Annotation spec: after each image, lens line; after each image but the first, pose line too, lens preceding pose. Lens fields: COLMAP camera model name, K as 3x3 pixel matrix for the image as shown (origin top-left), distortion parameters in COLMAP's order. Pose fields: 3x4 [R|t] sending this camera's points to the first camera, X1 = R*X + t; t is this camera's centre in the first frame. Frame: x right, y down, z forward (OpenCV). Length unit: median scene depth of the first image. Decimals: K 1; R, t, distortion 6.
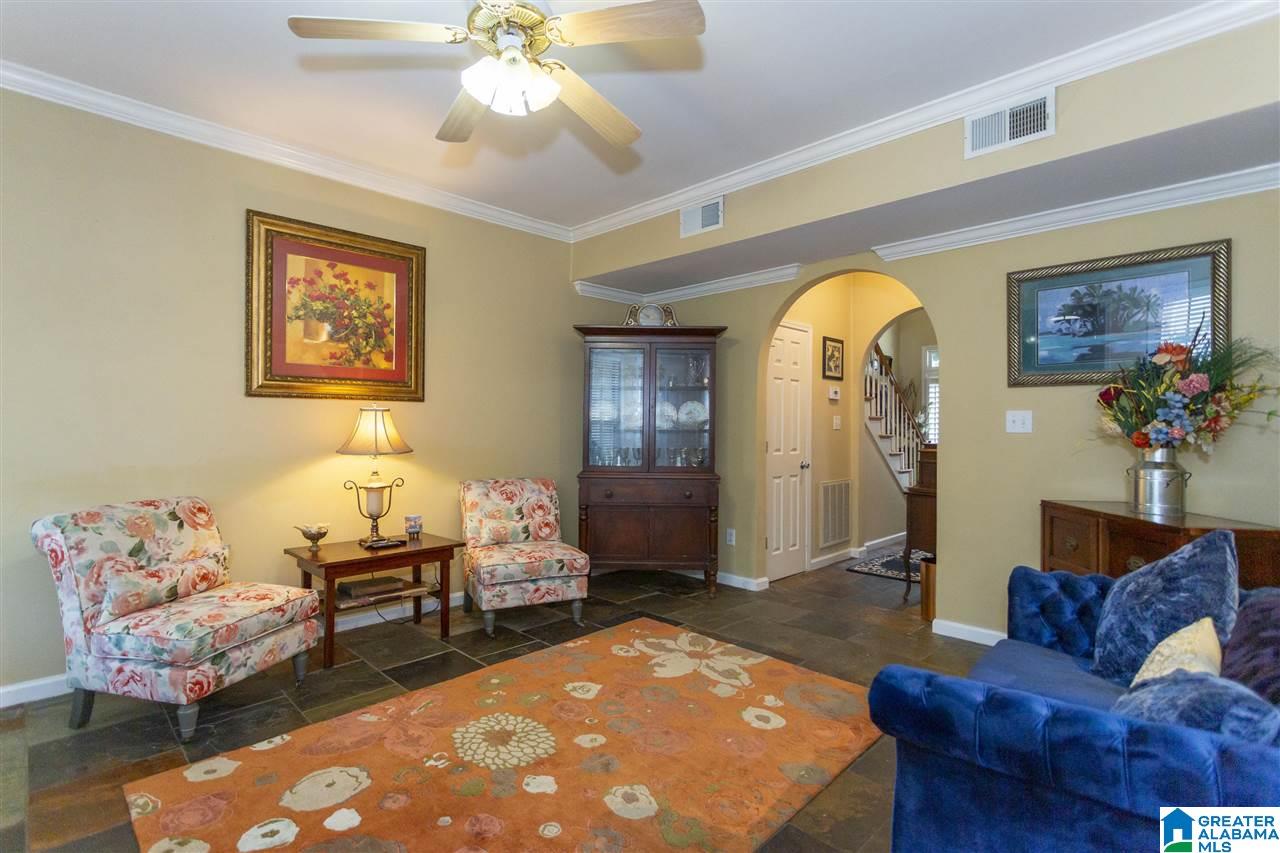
lens RADIAL K [[607.8, 0, 647.6], [0, 607.8, 424.2], [0, 0, 1]] dist [0.003028, 0.001213]
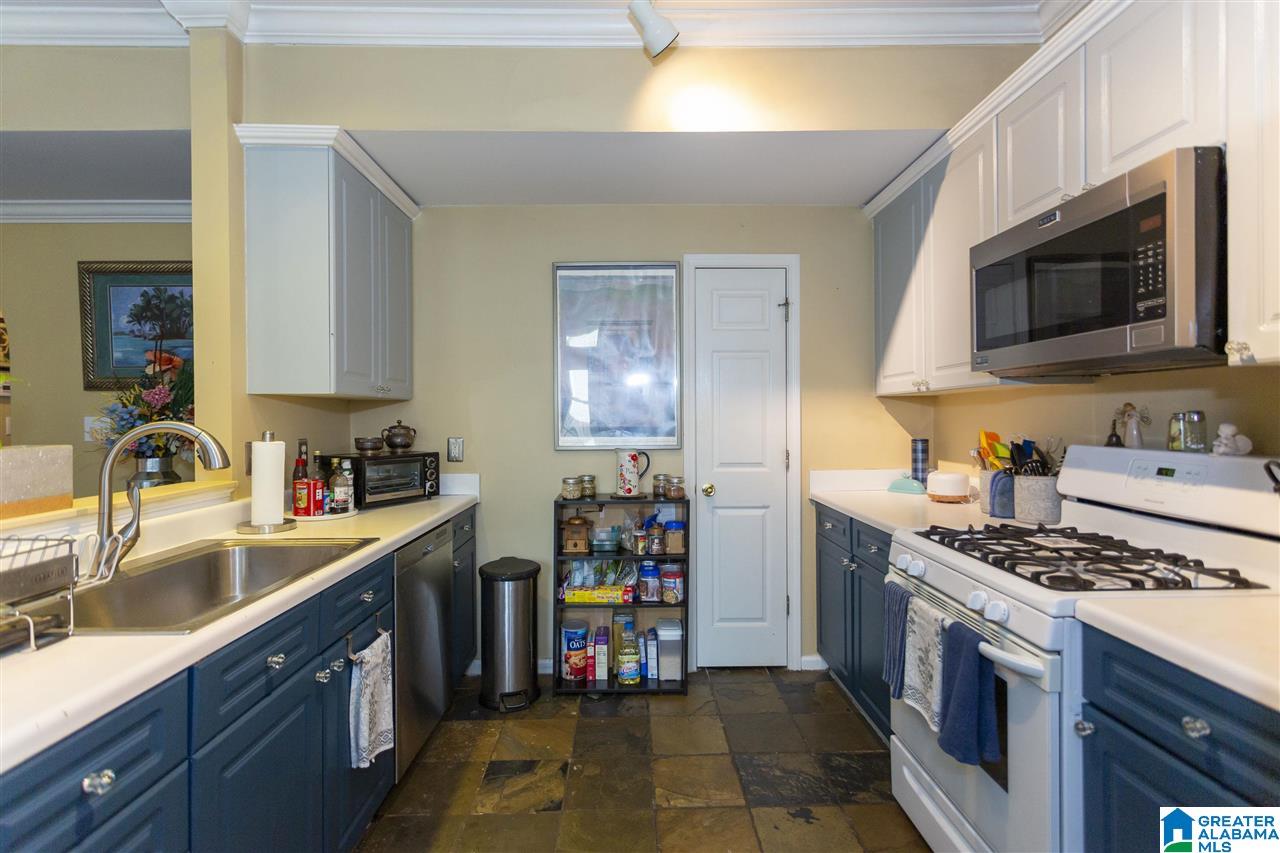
lens RADIAL K [[613.8, 0, 638.3], [0, 613.8, 420.7], [0, 0, 1]] dist [0.003022, 0.001475]
pose [[0.705703, -0.016957, 0.708304, 0.536032], [0.008856, 0.999847, 0.015113, -0.023433], [-0.708452, -0.004393, 0.705745, -0.214583]]
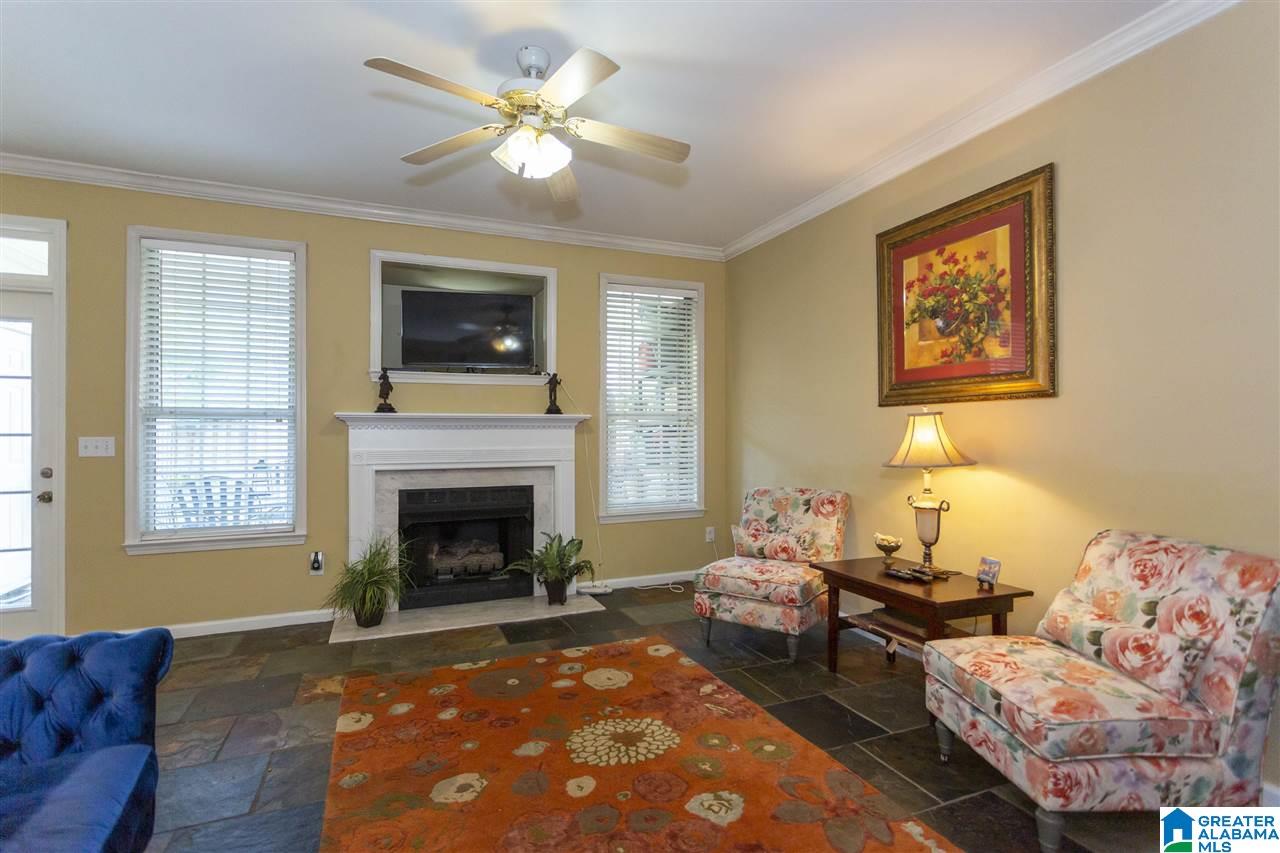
lens RADIAL K [[600.0, 0, 637.5], [0, 600.0, 432.3], [0, 0, 1]] dist [0.002461, 0.000720]
pose [[-0.383774, -0.006953, -0.923401, 0.479026], [0.000162, 0.999971, -0.007597, 0.007627], [0.923427, -0.003065, -0.383762, 0.986849]]
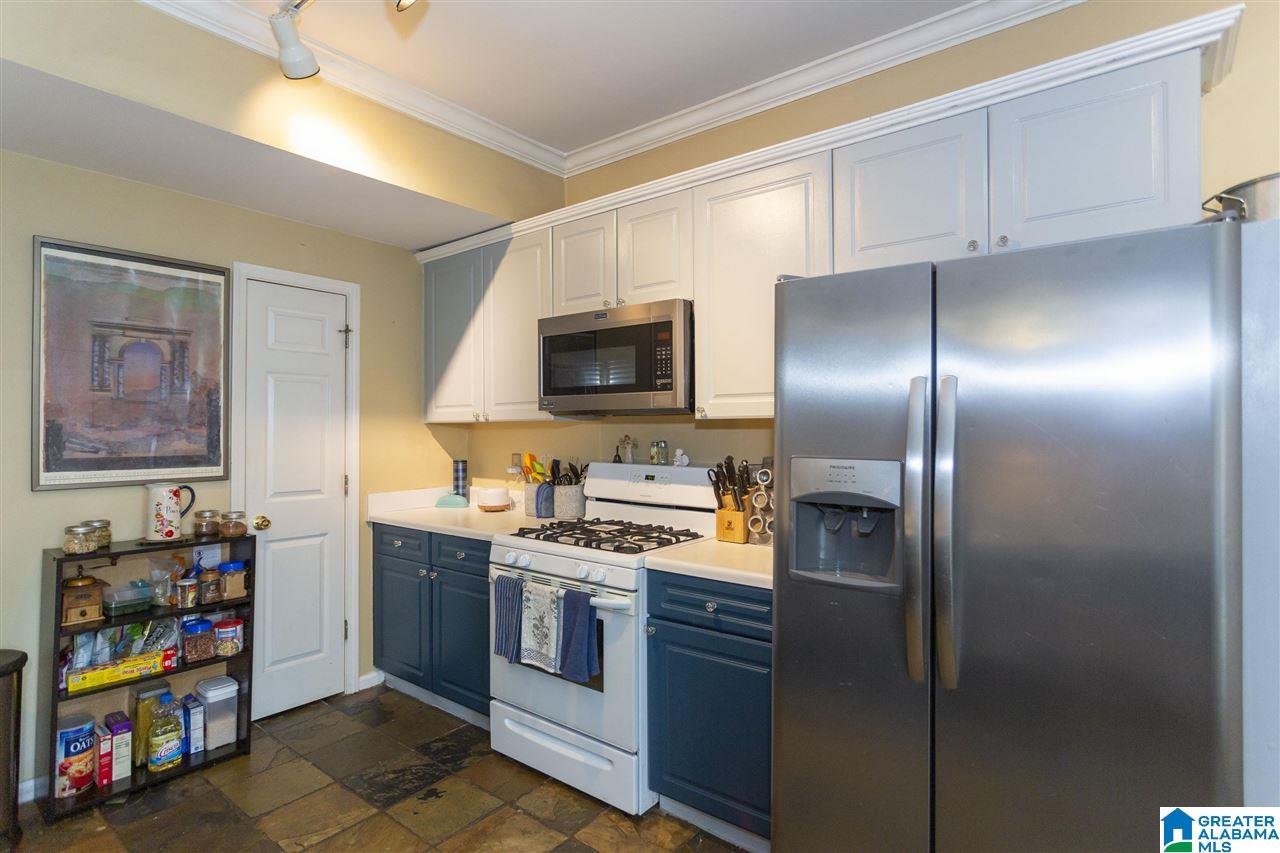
lens RADIAL K [[648.5, 0, 638.7], [0, 648.5, 422.9], [0, 0, 1]] dist [0.000809, 0.000678]
pose [[-0.103742, 0.002496, 0.994601, 0.321571], [-0.003822, 0.999988, -0.002908, -0.041705], [-0.994597, -0.004103, -0.103732, -0.058991]]
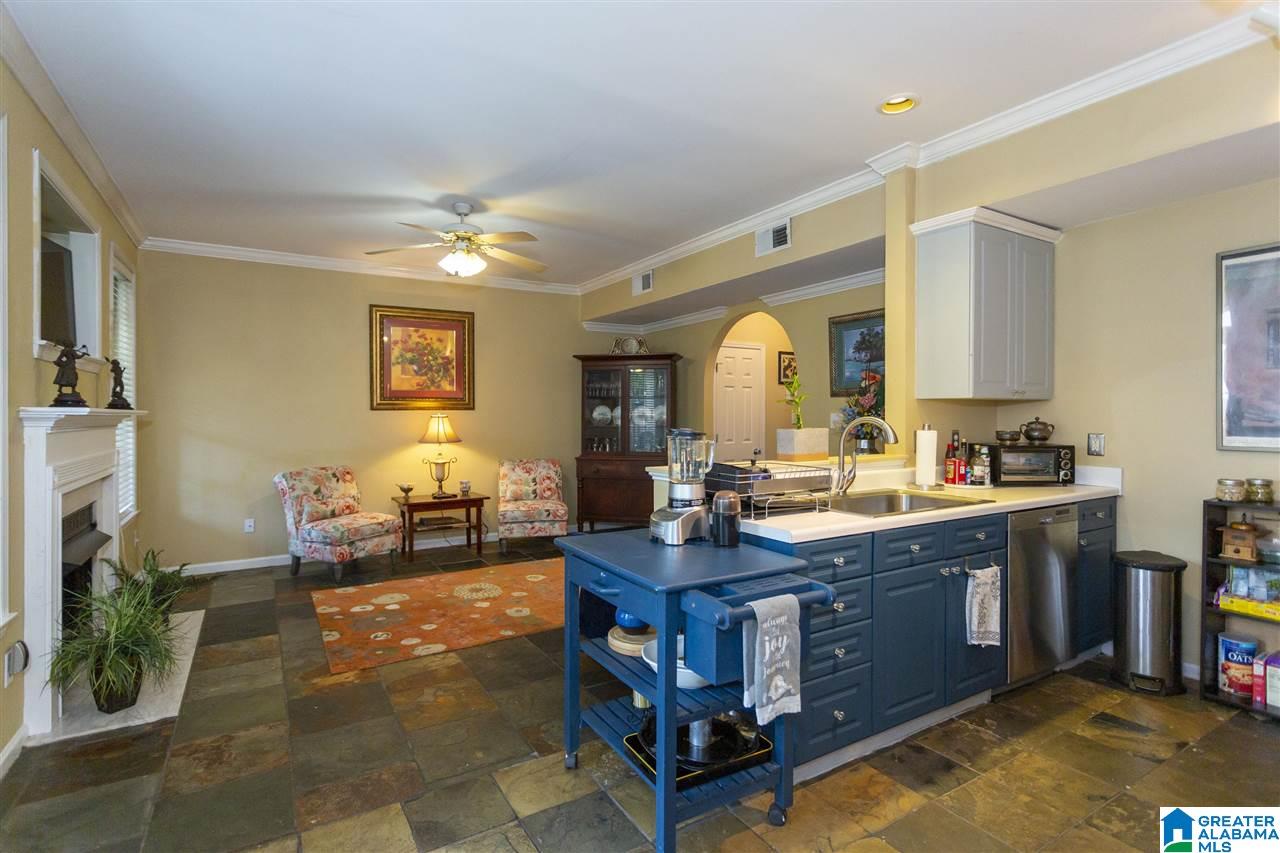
lens RADIAL K [[613.8, 0, 638.3], [0, 613.8, 420.7], [0, 0, 1]] dist [0.003022, 0.001475]
pose [[0.970734, -0.007201, -0.240049, 0.509198], [0.010184, 0.999886, 0.011189, -0.026271], [0.239941, -0.013306, 0.970696, -0.531582]]
